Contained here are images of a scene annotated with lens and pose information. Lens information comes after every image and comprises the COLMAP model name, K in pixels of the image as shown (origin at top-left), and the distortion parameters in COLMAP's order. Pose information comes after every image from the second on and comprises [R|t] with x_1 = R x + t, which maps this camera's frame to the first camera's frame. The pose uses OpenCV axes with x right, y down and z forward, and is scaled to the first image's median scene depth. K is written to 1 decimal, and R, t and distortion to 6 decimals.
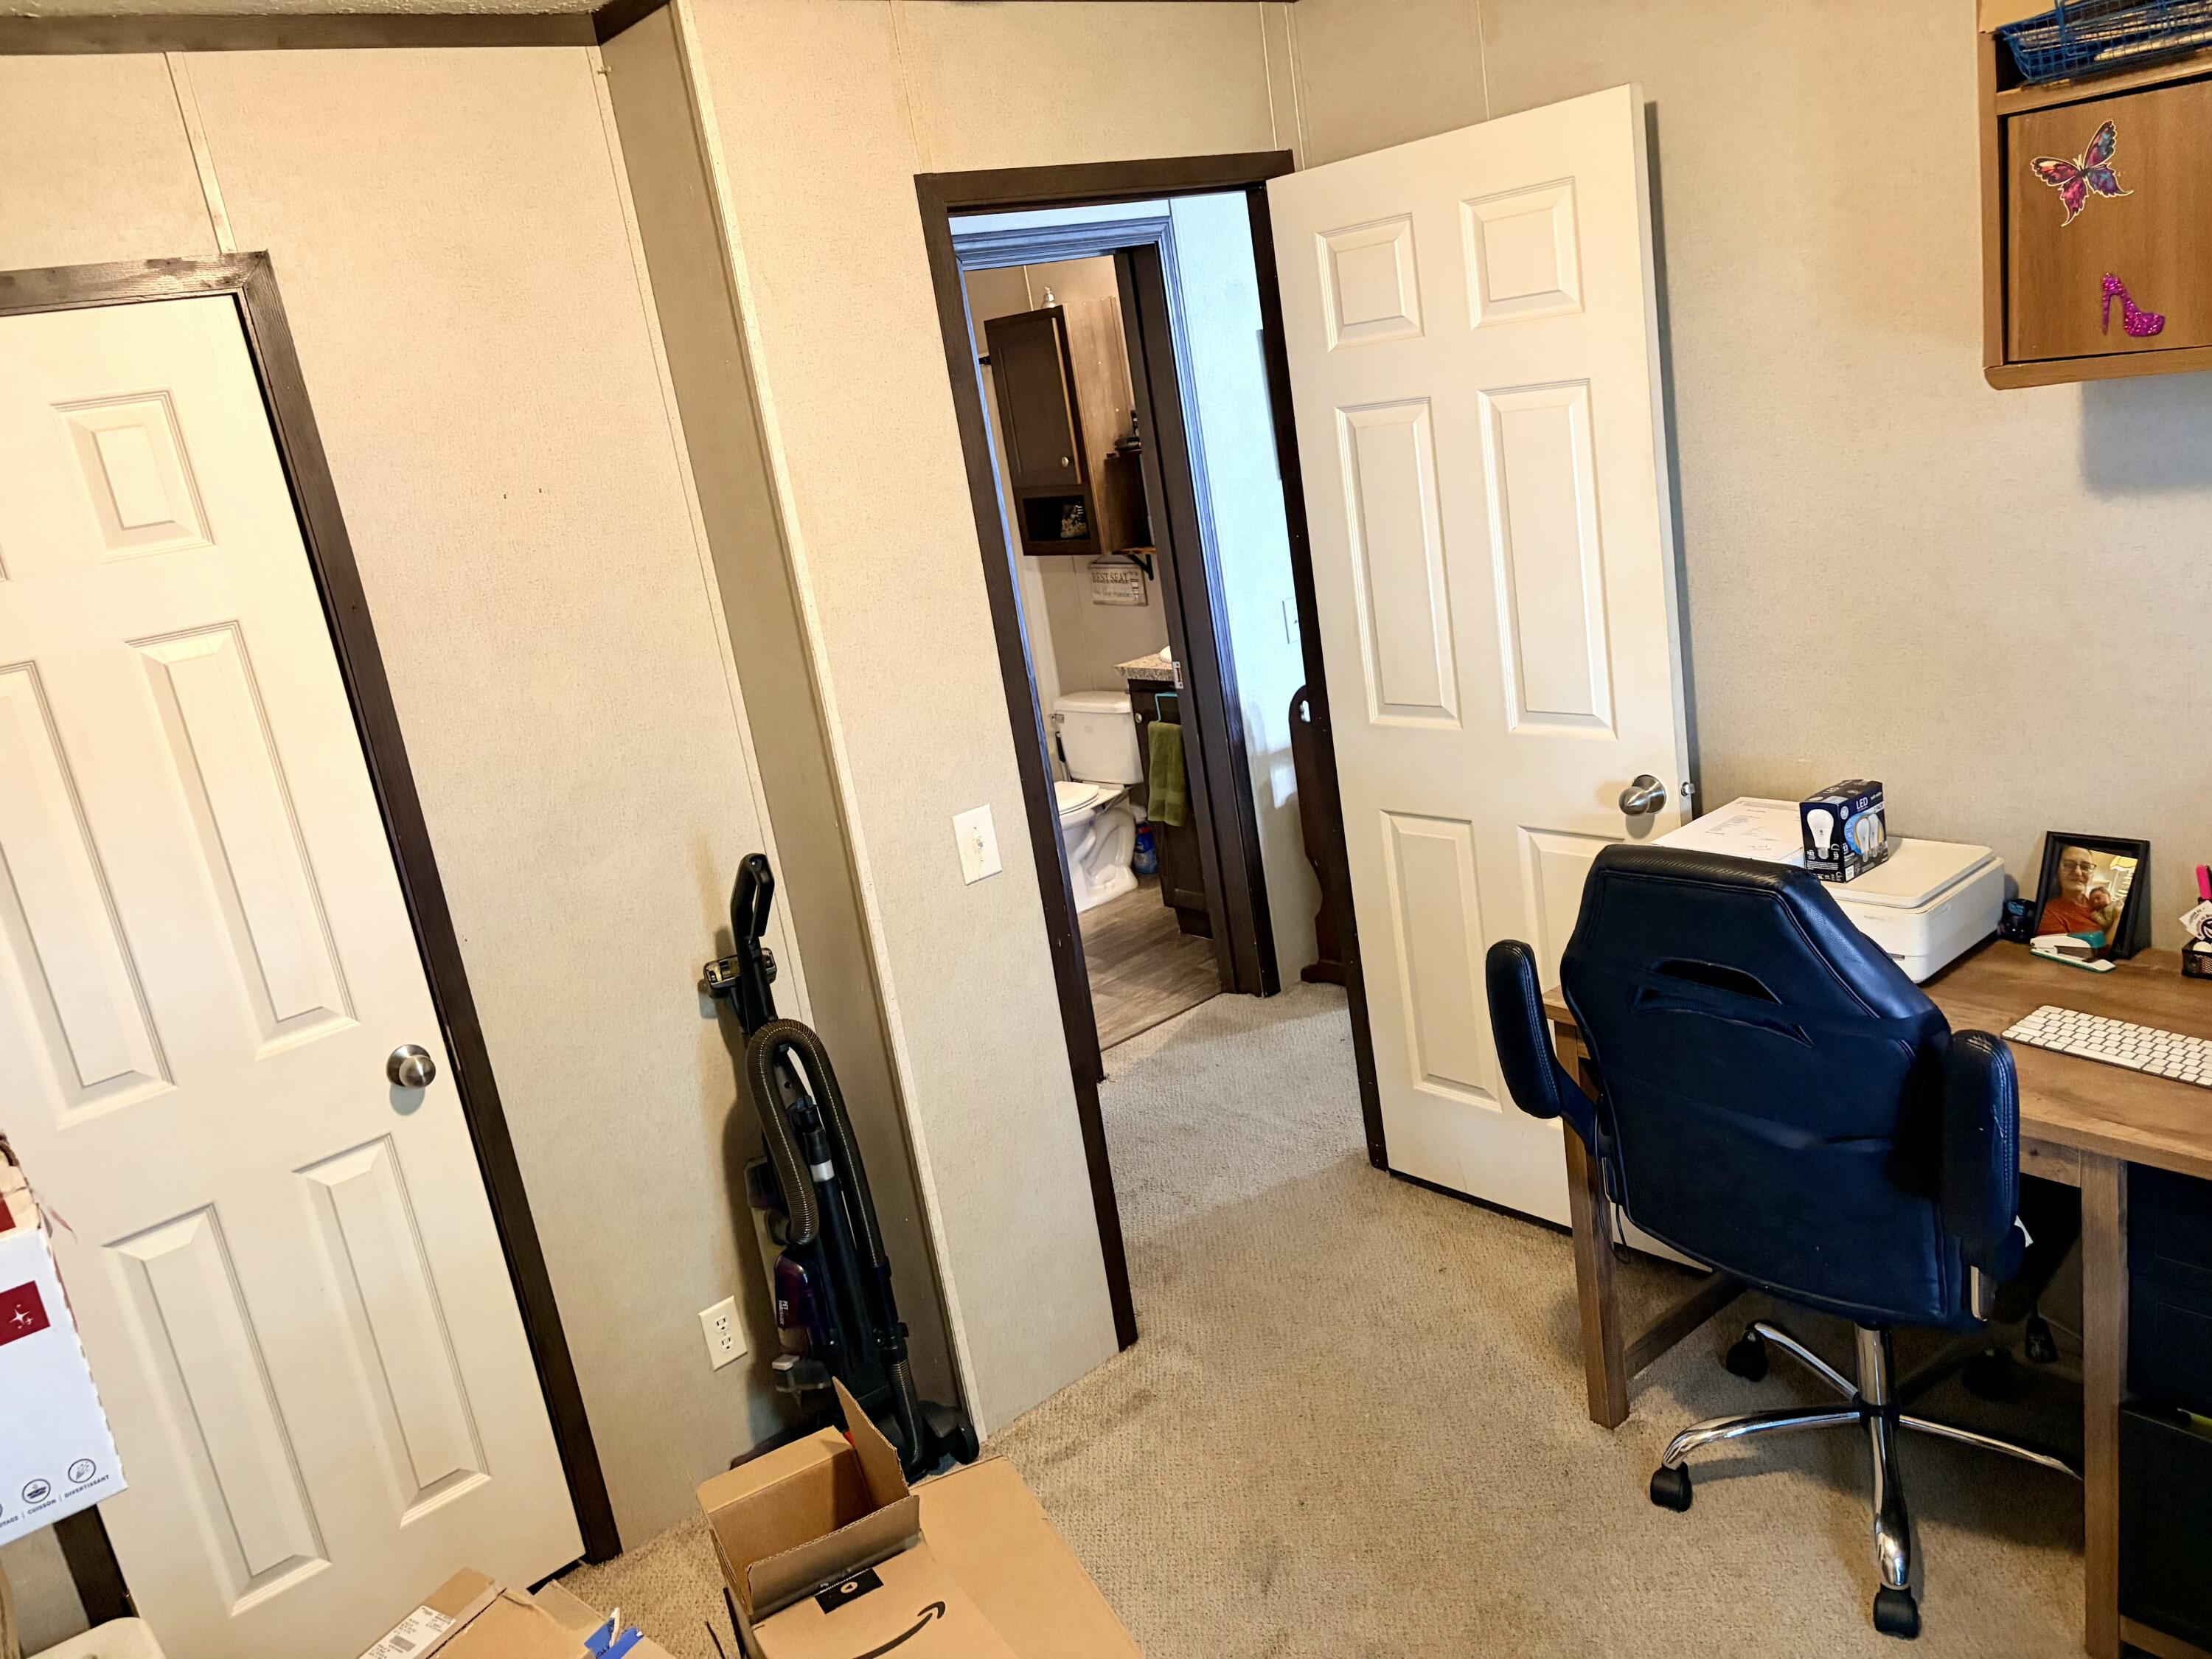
lens RADIAL K [[1661.6, 0, 1103.9], [0, 1661.6, 832.1], [0, 0, 1]] dist [0.044198, -0.042252]
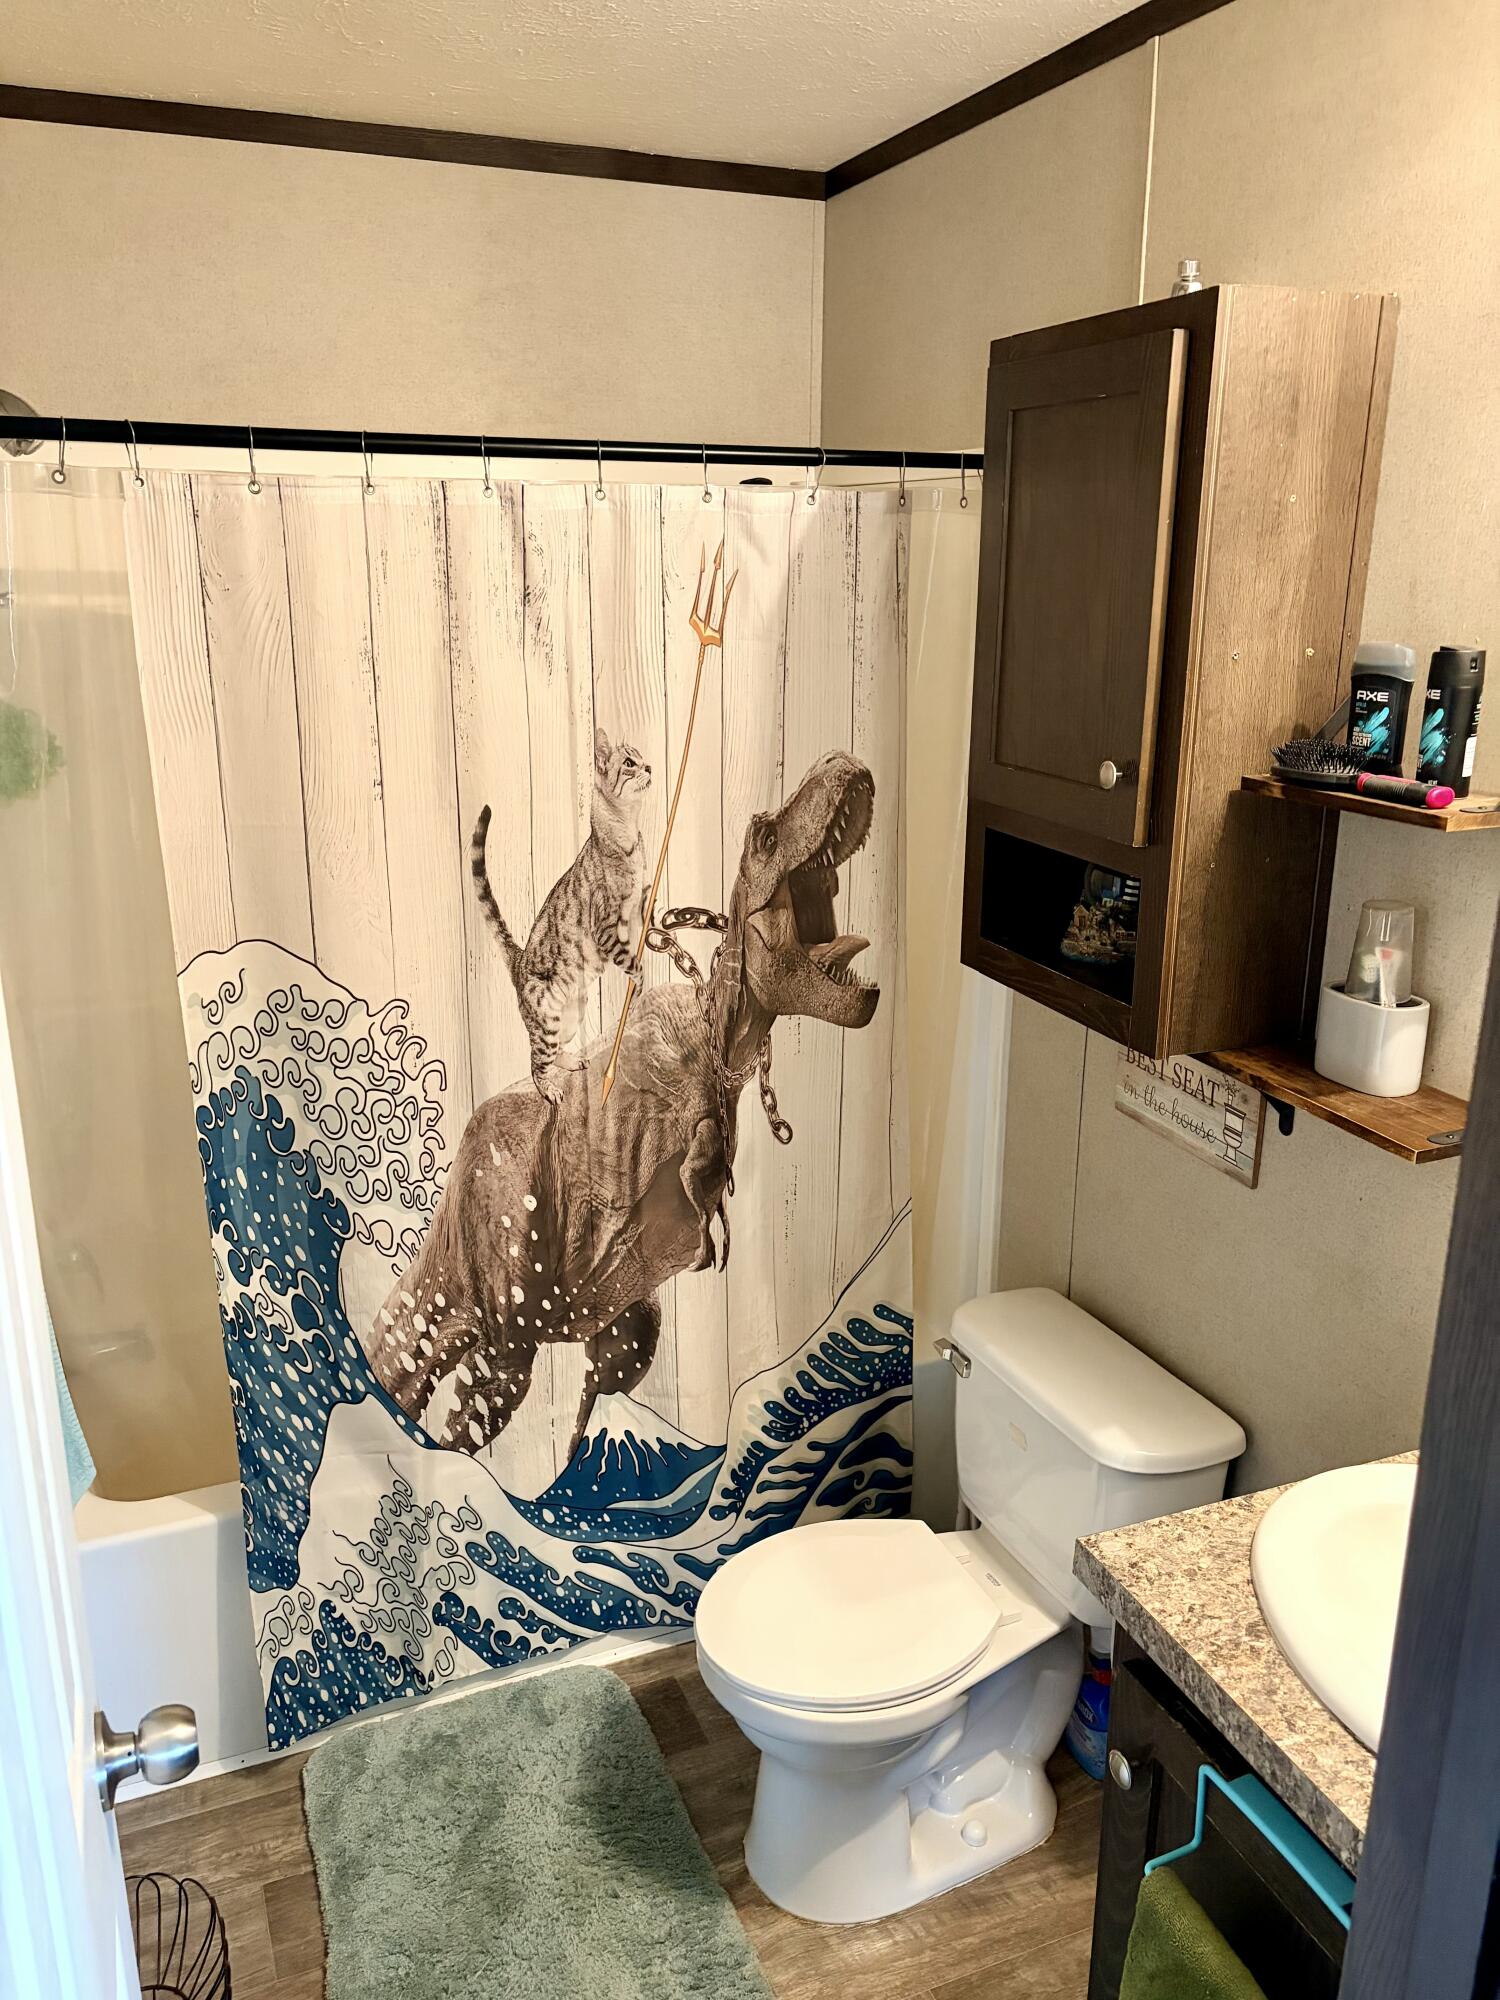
lens RADIAL K [[1502.3, 0, 750.2], [0, 1502.3, 997.0], [0, 0, 1]] dist [0.044198, -0.042252]
pose [[0.936548, 0.241841, -0.253752, -0.003080], [-0.226634, 0.969996, 0.088005, -0.186323], [0.267422, -0.024913, 0.963257, 0.677190]]
